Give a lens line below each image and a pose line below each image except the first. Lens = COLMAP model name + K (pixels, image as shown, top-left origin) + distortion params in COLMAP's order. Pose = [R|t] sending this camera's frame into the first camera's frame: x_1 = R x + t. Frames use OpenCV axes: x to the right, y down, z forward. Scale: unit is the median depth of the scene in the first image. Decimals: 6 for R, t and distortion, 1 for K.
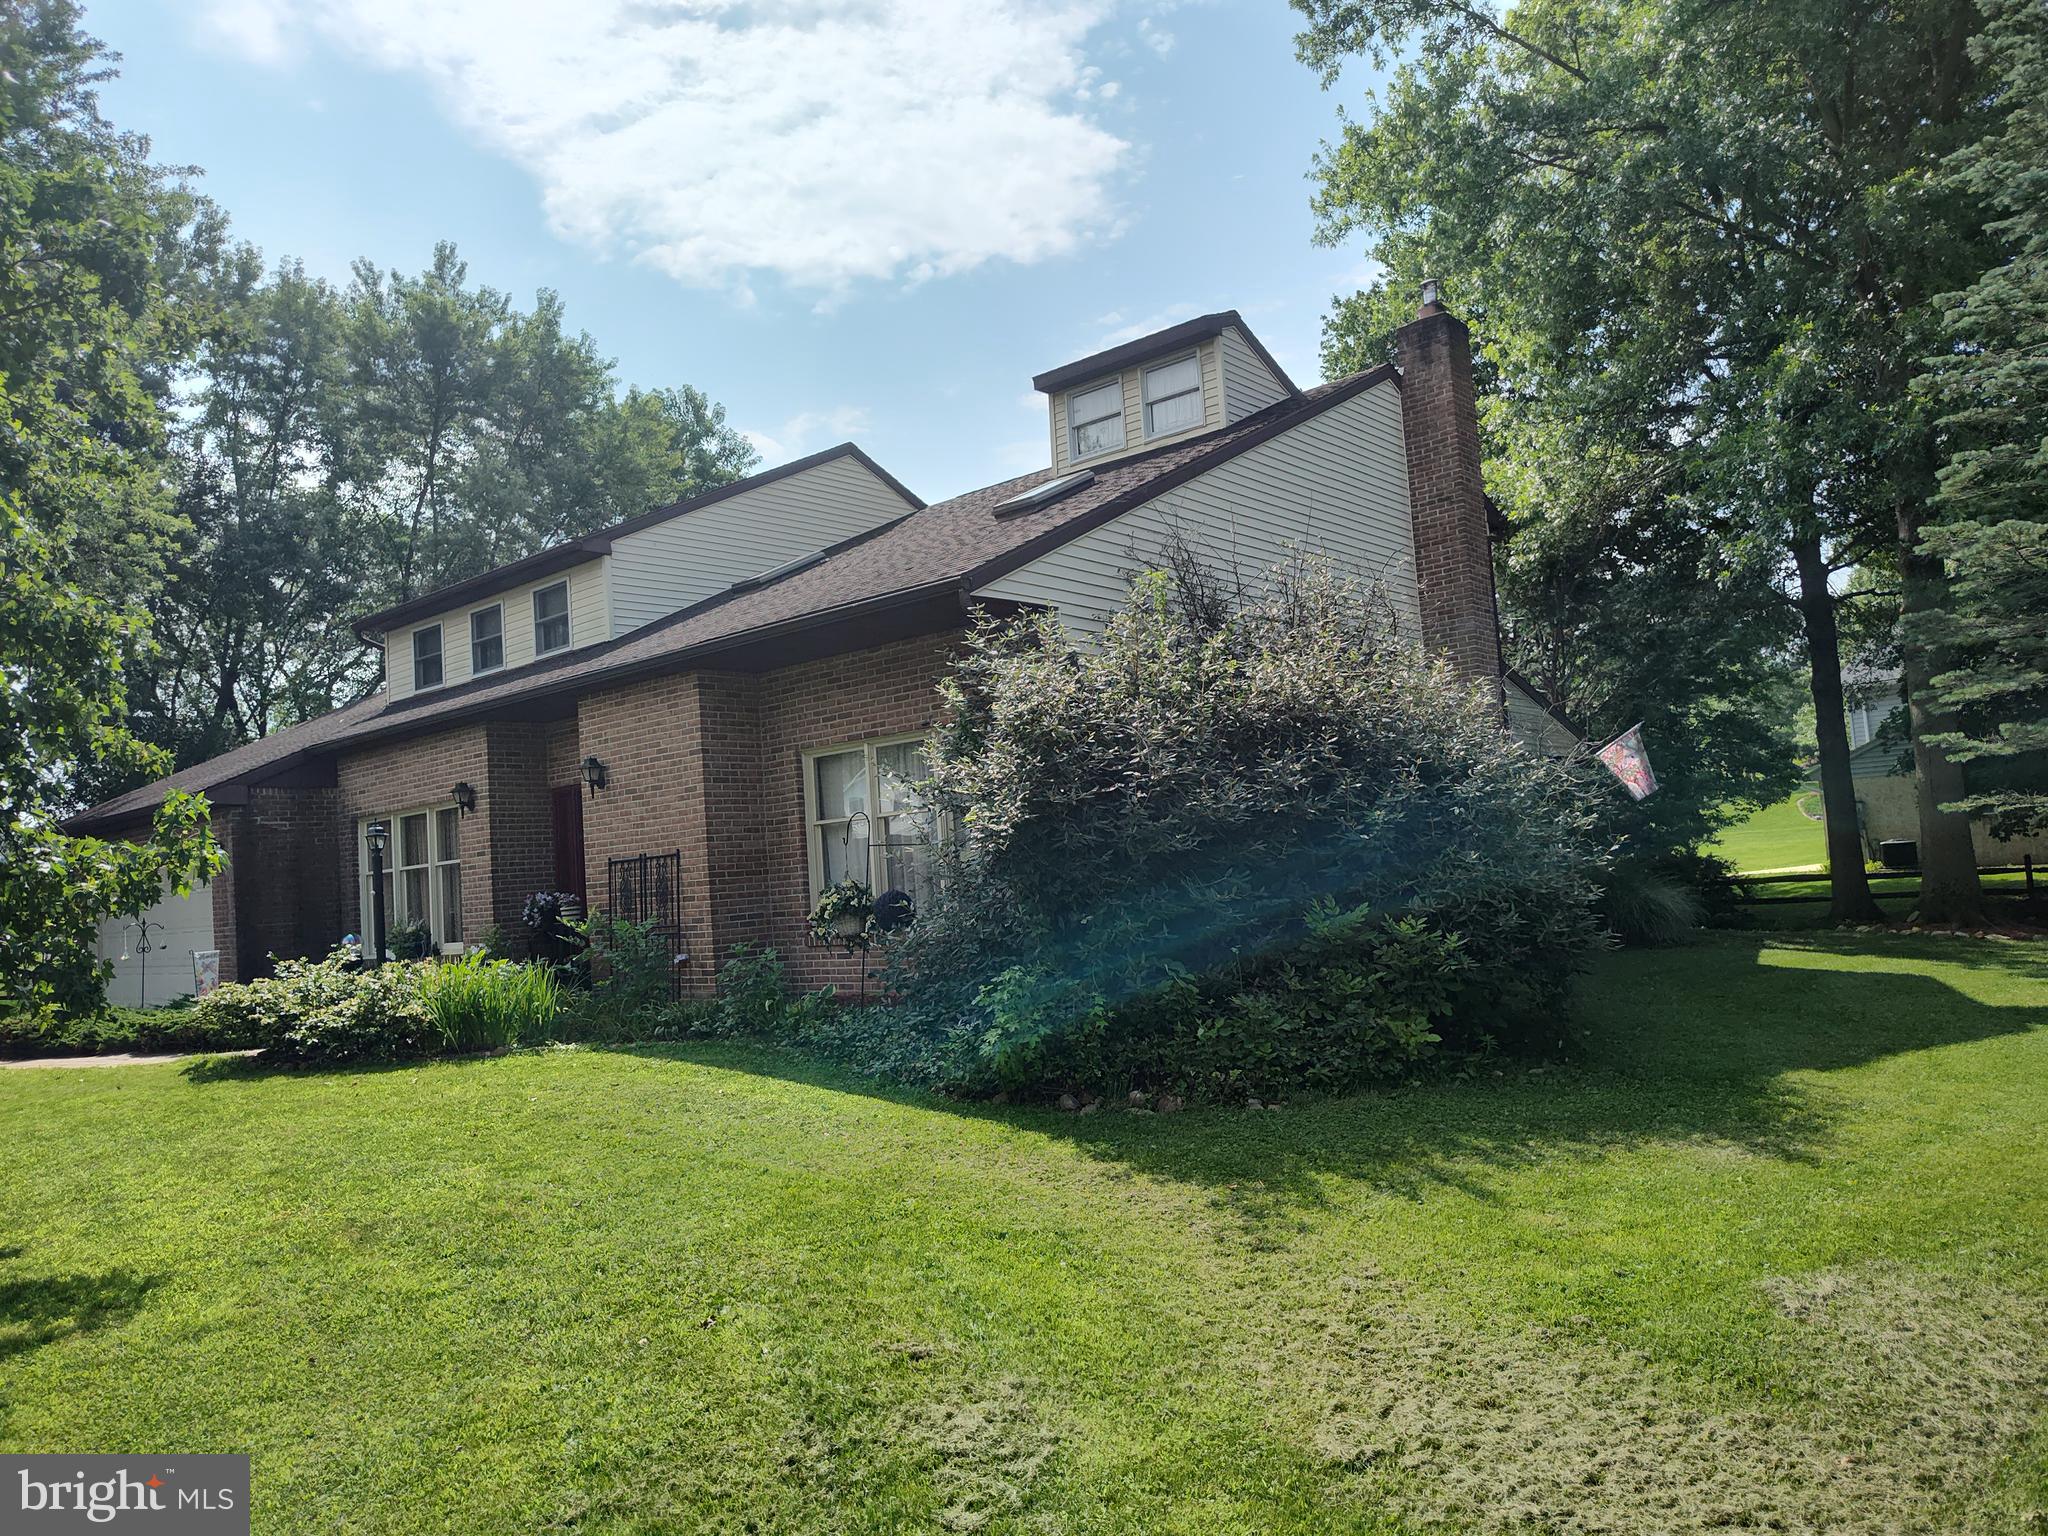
lens RADIAL K [[1394.0, 0, 1025.6], [0, 1394.0, 748.6], [0, 0, 1]] dist [0.029233, -0.028829]
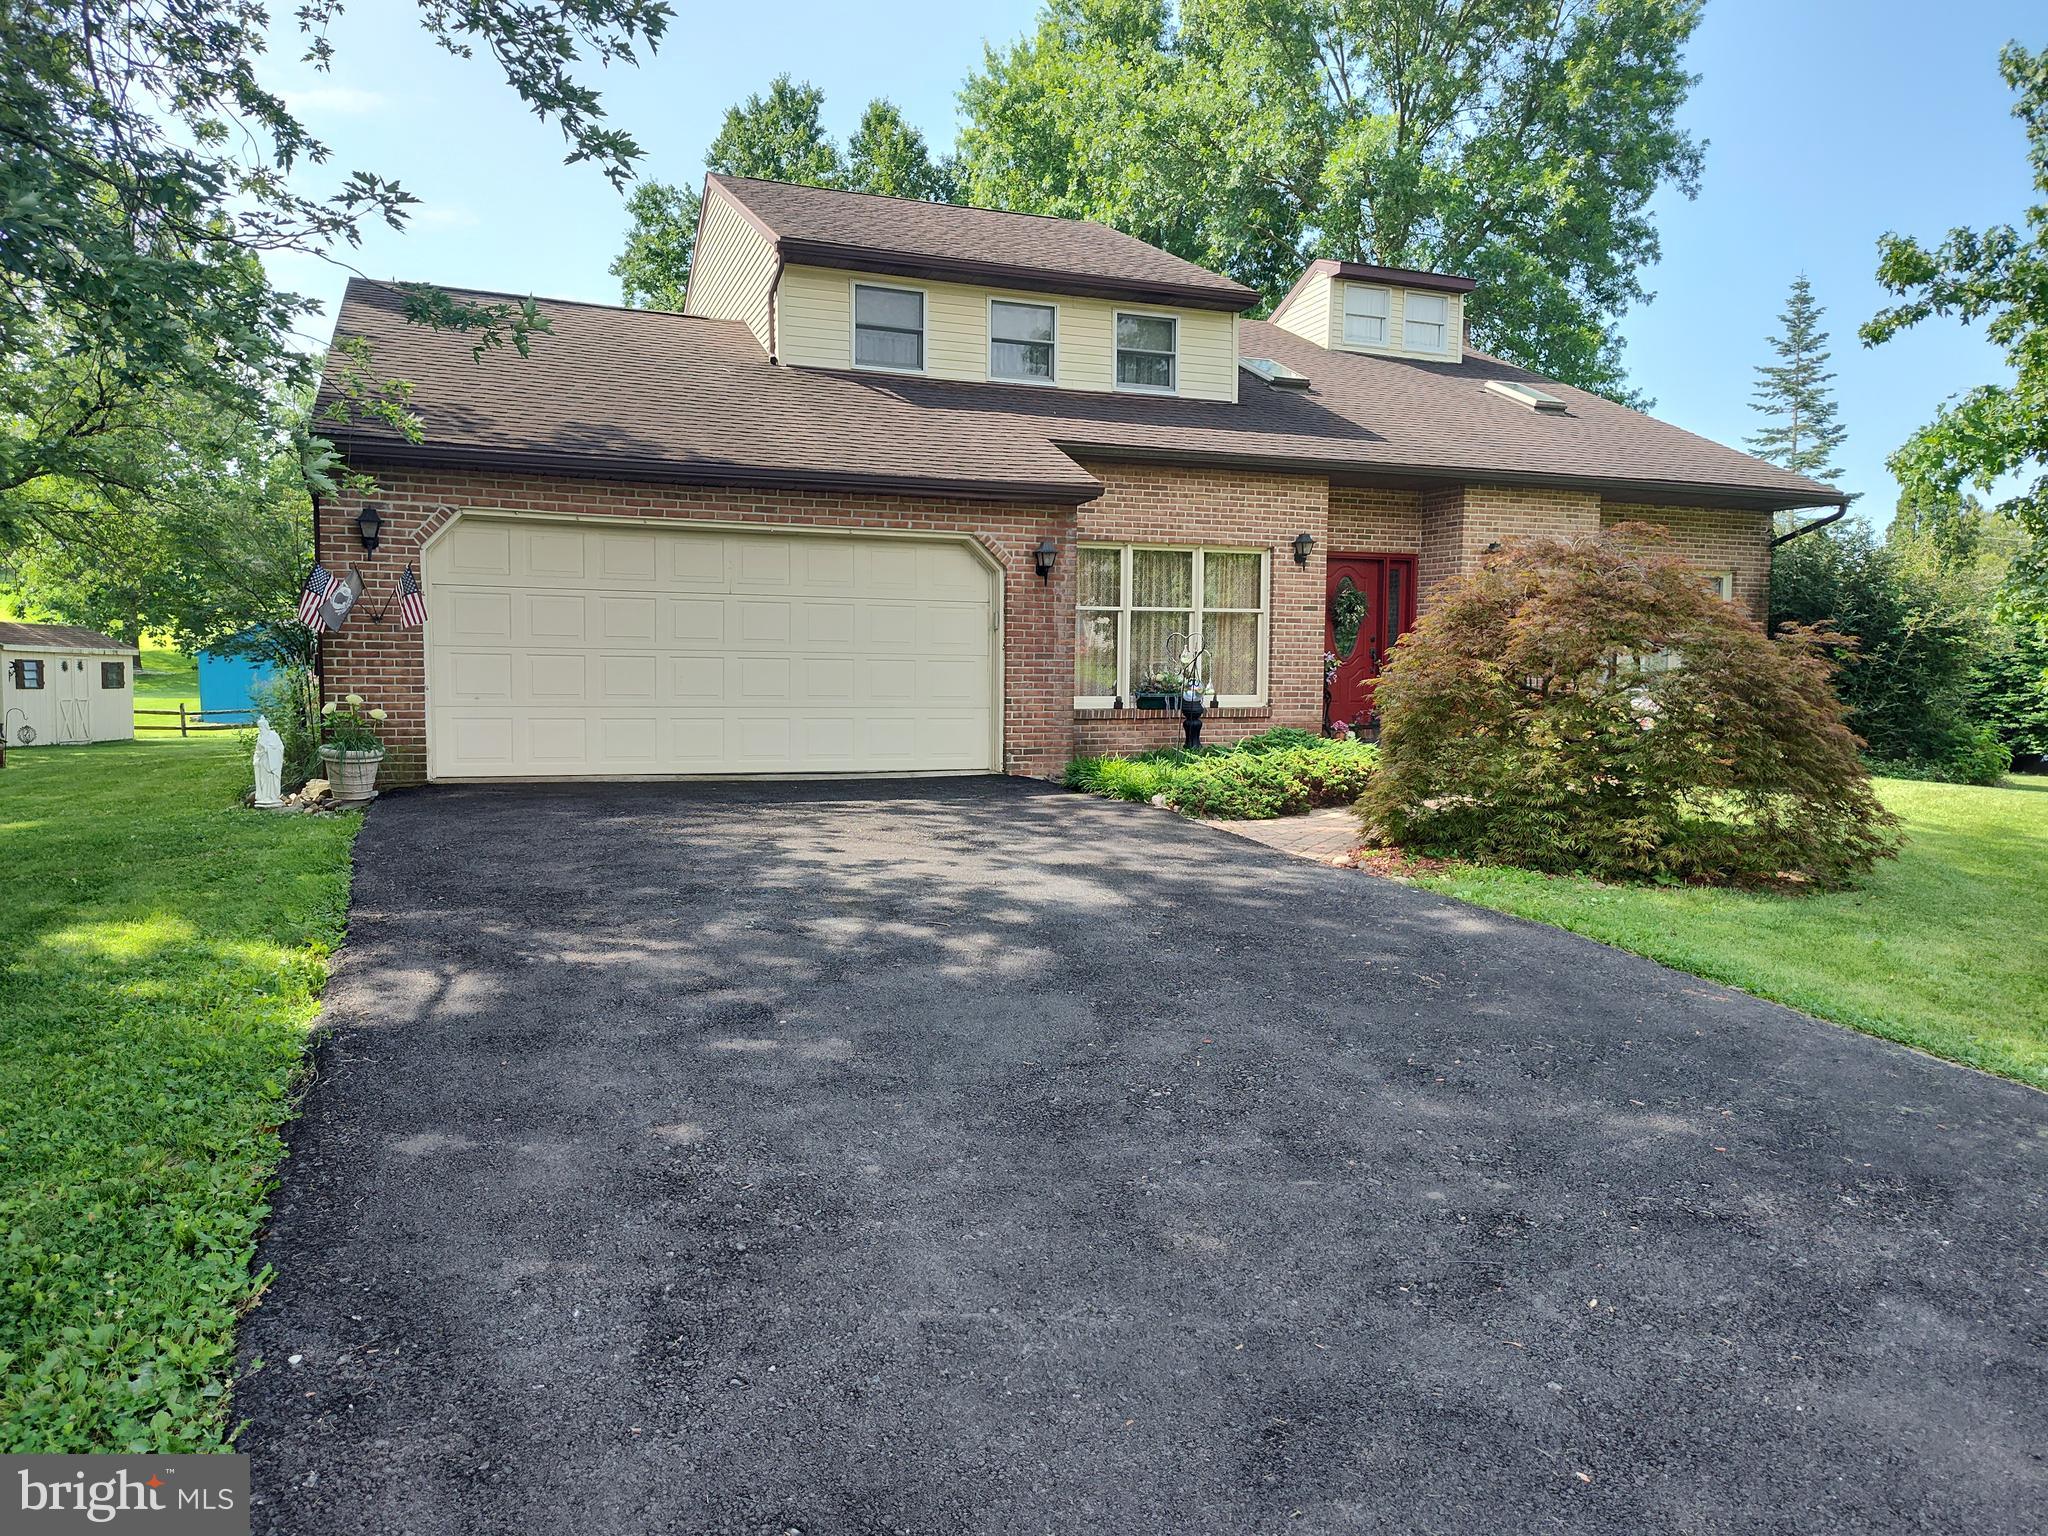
lens RADIAL K [[1394.0, 0, 1025.1], [0, 1394.0, 753.1], [0, 0, 1]] dist [0.029233, -0.028829]
pose [[0.479177, 0.027152, 0.877298, -1.545032], [-0.114322, 0.992938, 0.031711, 0.191601], [-0.870241, -0.115490, 0.478897, 0.782924]]
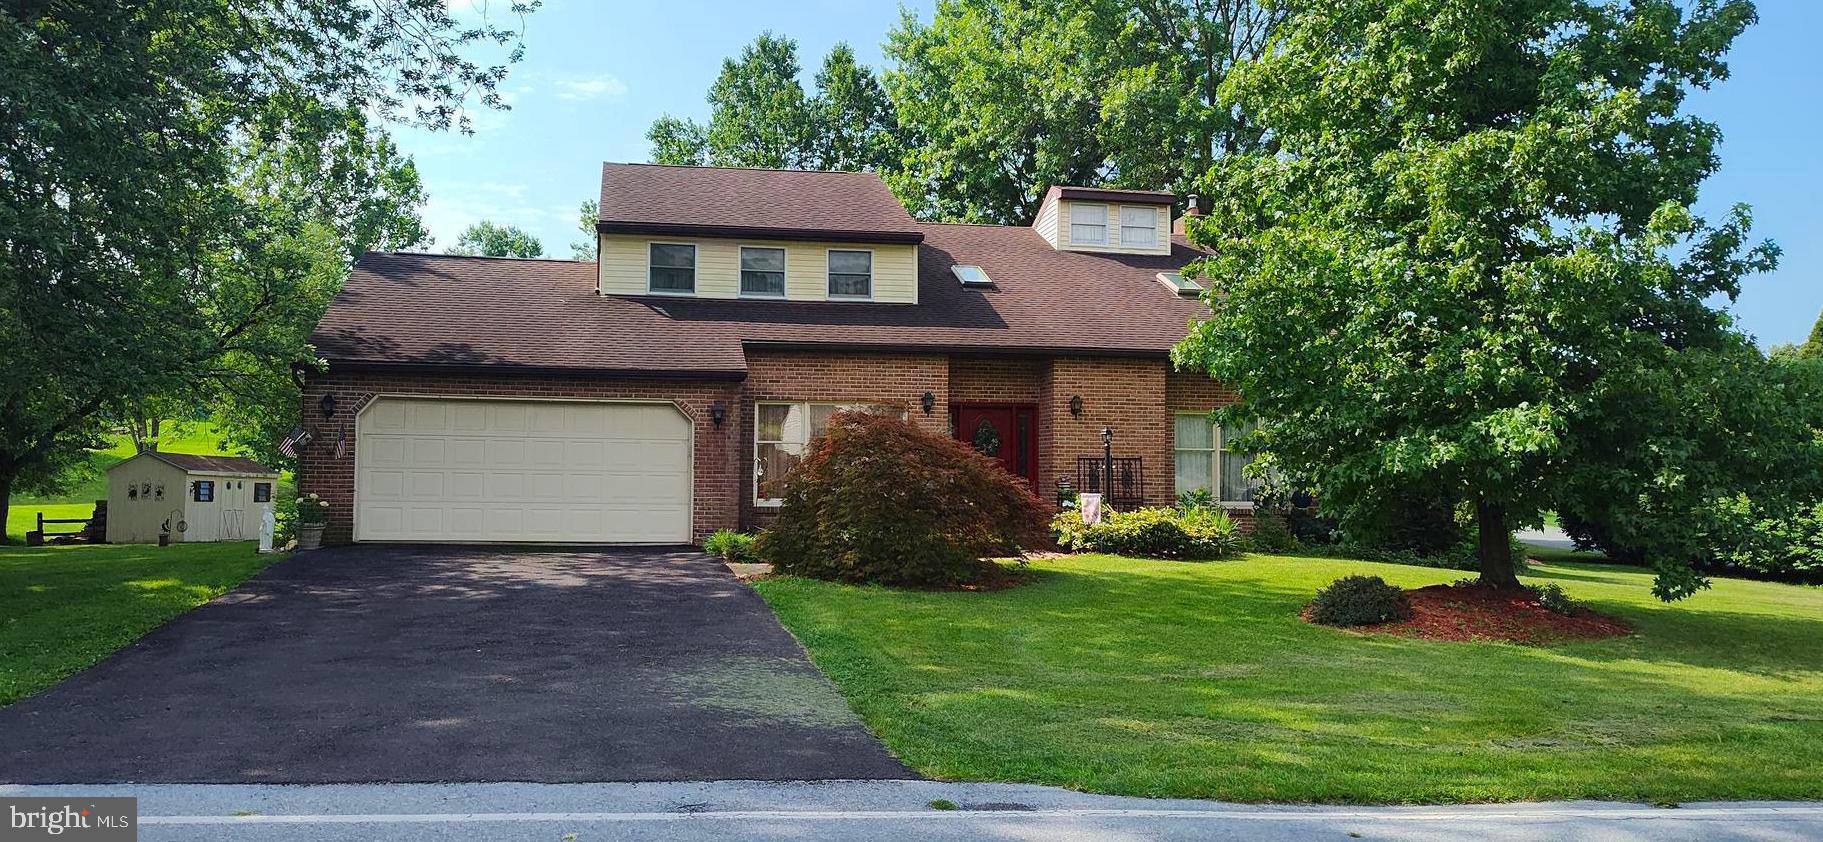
lens RADIAL K [[1382.6, 0, 869.5], [0, 1382.6, 395.1], [0, 0, 1]] dist [0.029334, 0.000651]
pose [[0.641717, 0.134817, 0.754999, -1.777752], [-0.118424, 0.990040, -0.076132, 0.166610], [-0.757744, -0.040555, 0.651291, 0.102999]]
